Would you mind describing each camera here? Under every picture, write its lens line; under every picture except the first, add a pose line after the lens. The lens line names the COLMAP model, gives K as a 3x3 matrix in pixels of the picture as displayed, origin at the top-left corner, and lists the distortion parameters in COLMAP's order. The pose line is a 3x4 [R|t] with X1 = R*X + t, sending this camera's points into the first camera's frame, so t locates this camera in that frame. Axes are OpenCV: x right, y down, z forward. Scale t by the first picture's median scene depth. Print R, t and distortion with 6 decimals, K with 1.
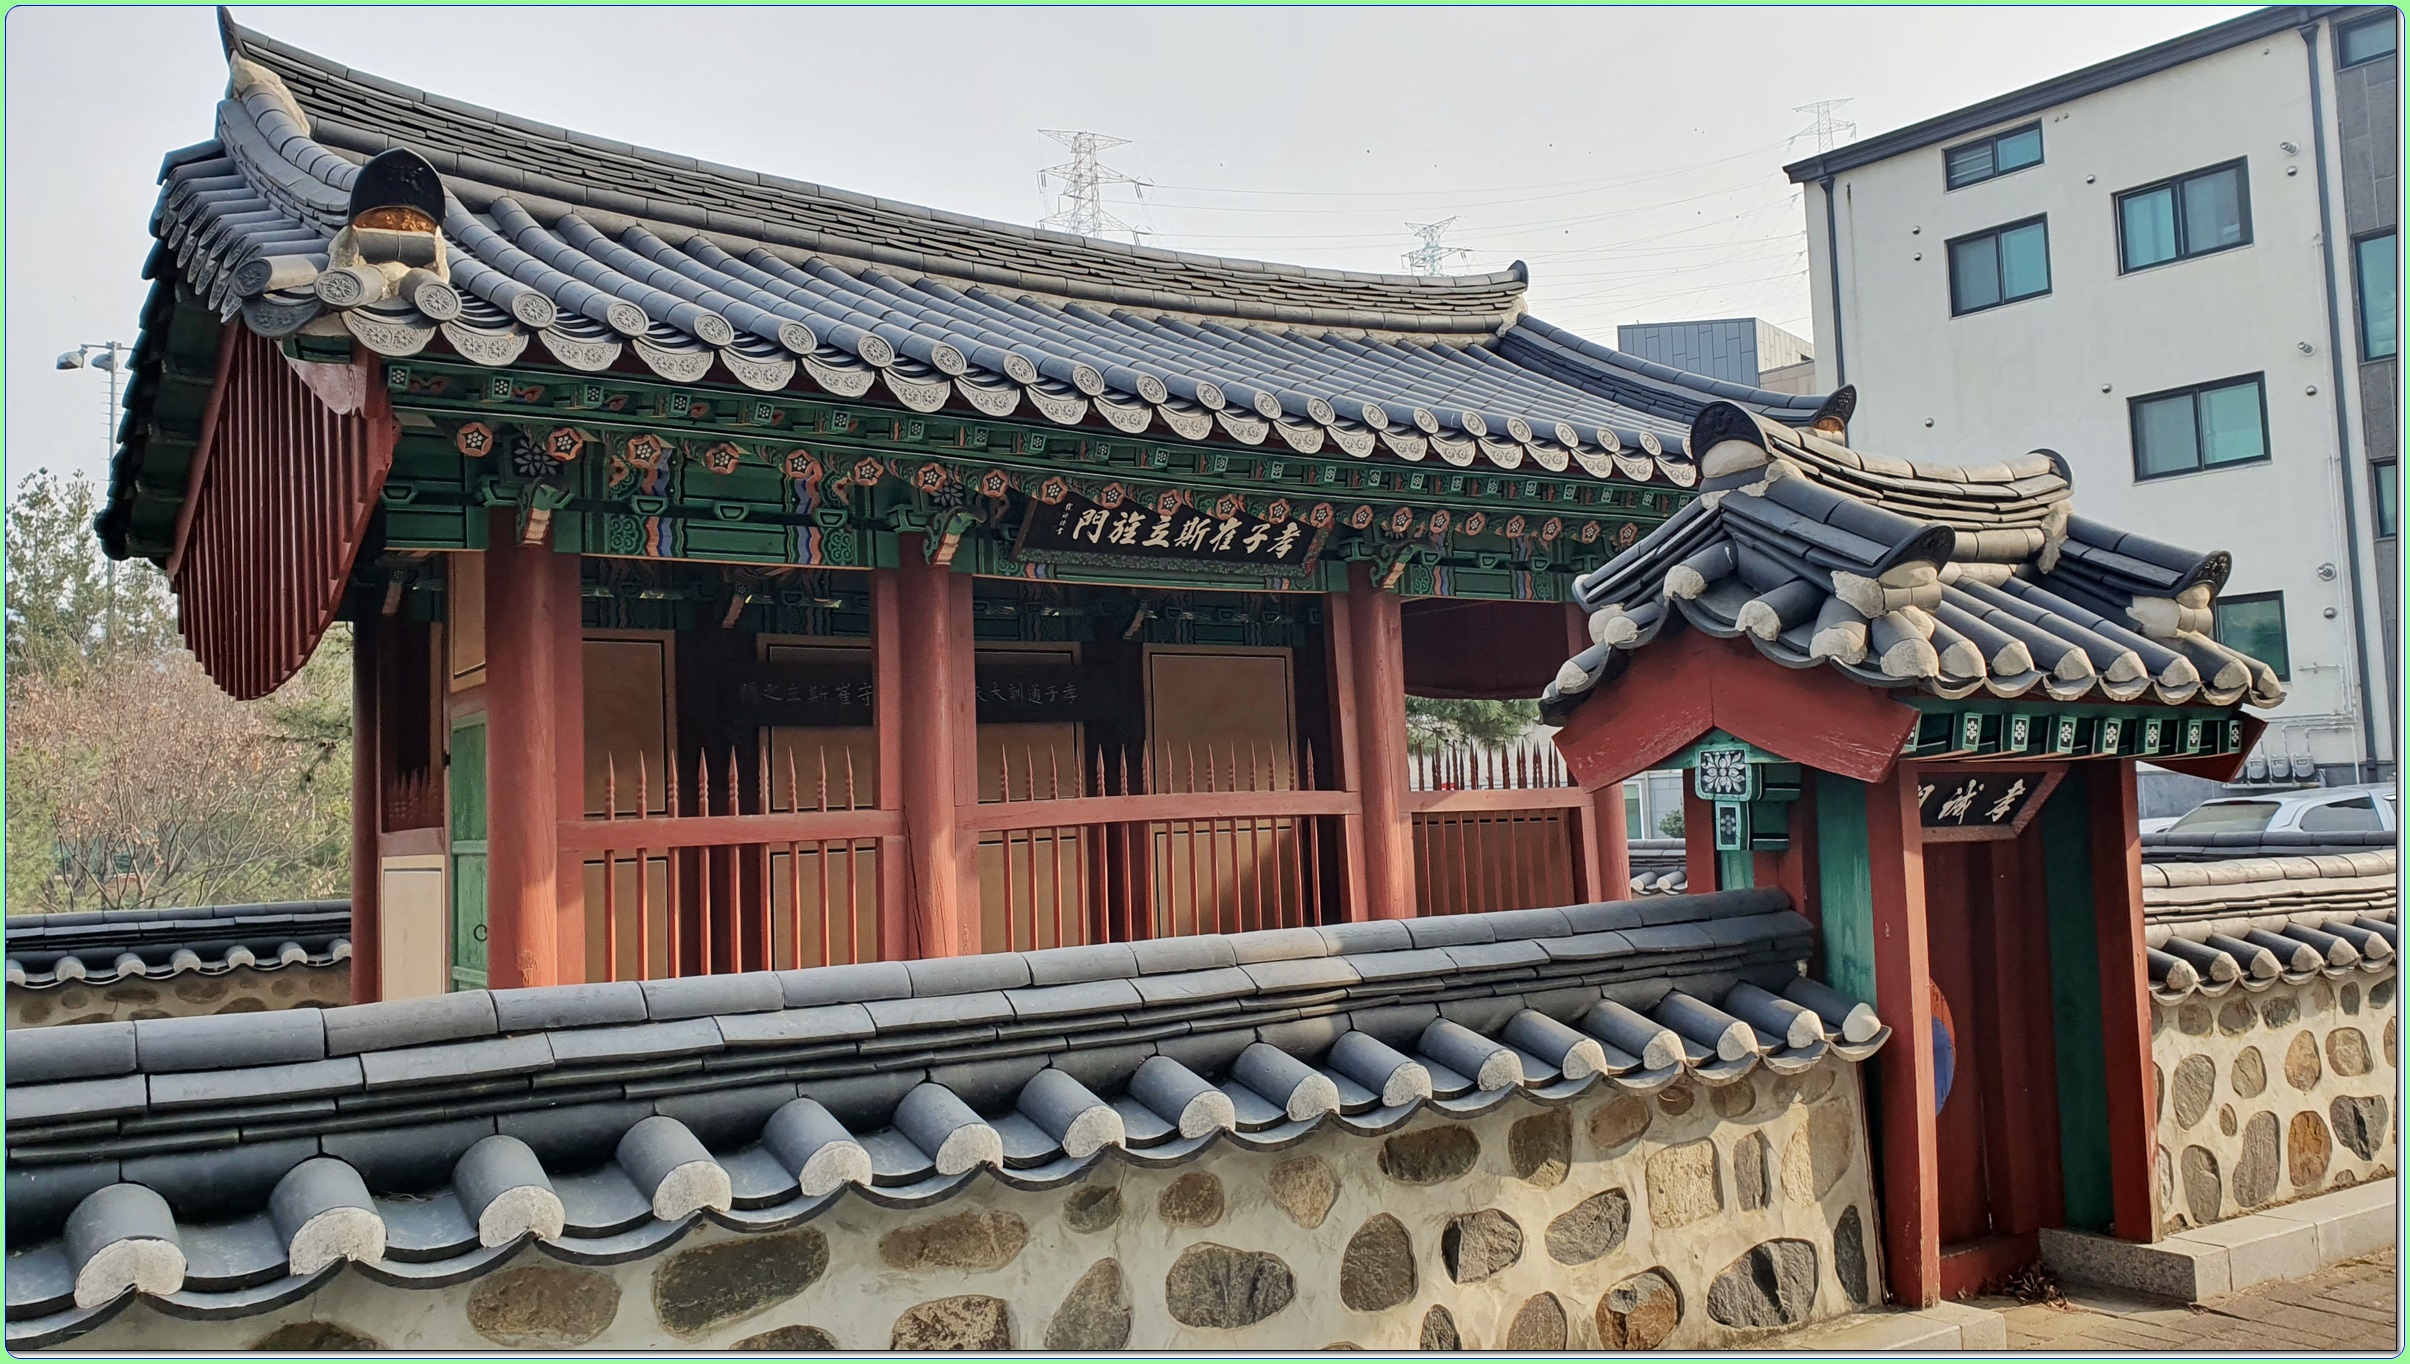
lens RADIAL K [[1832.7, 0, 1204.3], [0, 1832.7, 669.0], [0, 0, 1]] dist [0.041538, -0.046004]
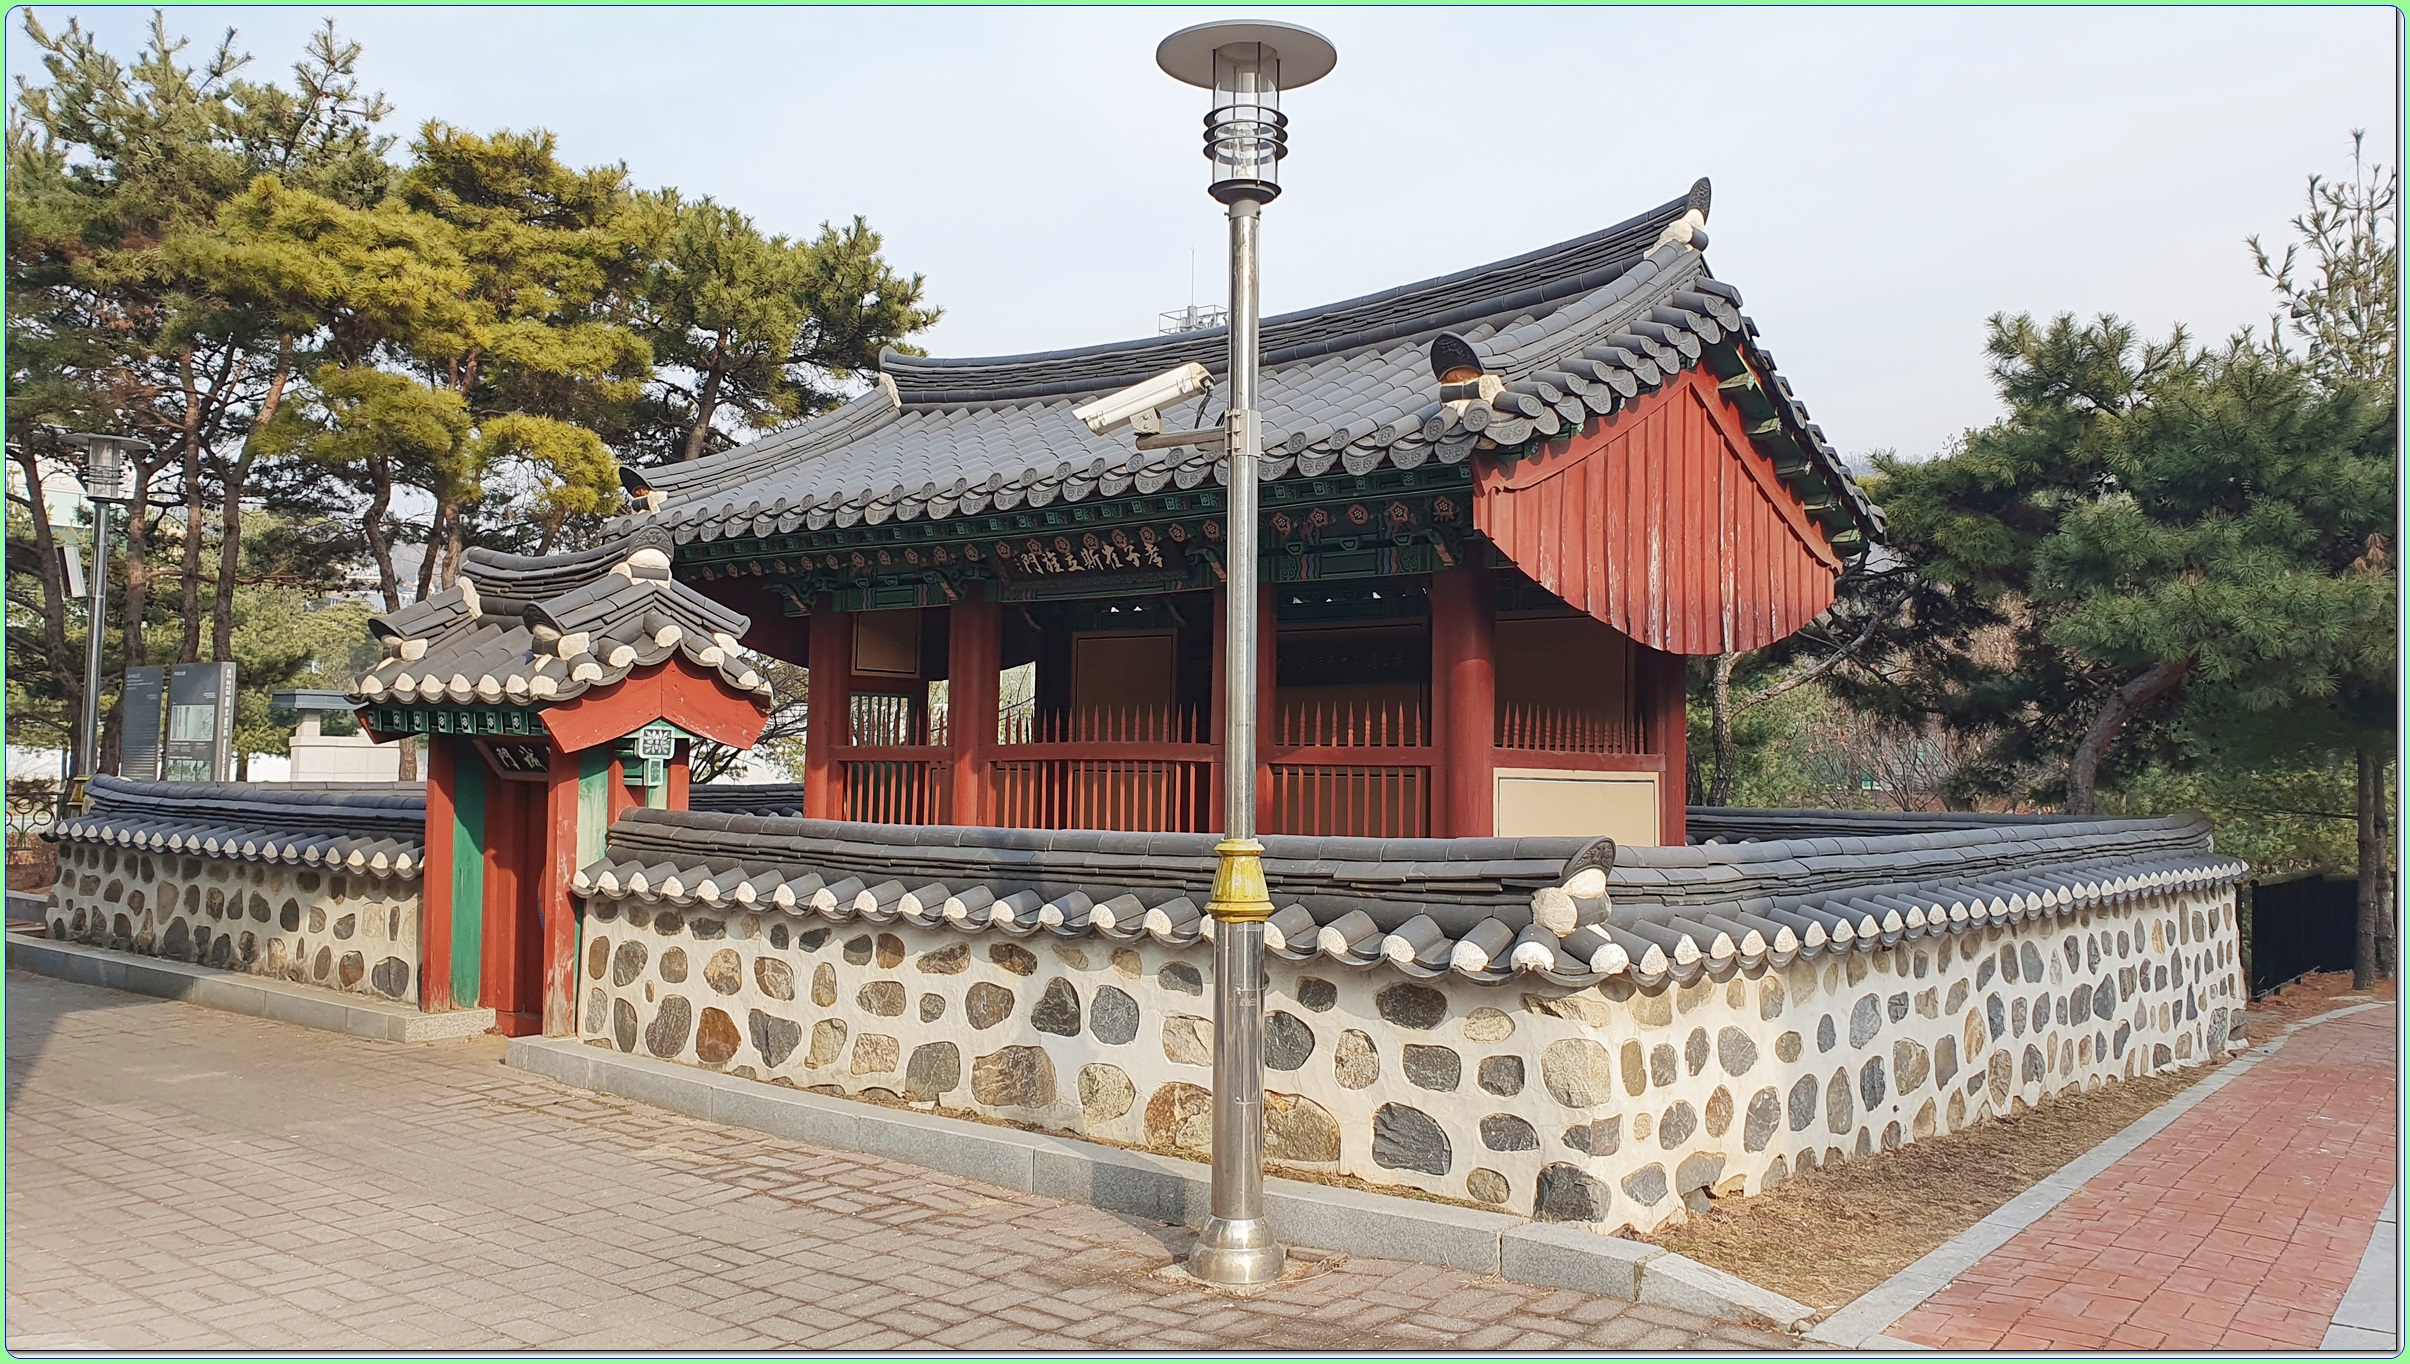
lens RADIAL K [[1832.7, 0, 1225.7], [0, 1832.7, 669.0], [0, 0, 1]] dist [0.041538, -0.046004]
pose [[0.276173, -0.014838, -0.960993, 1.735170], [0.051837, 0.998655, -0.000523, 0.018203], [0.959709, -0.049670, 0.276571, 0.891336]]
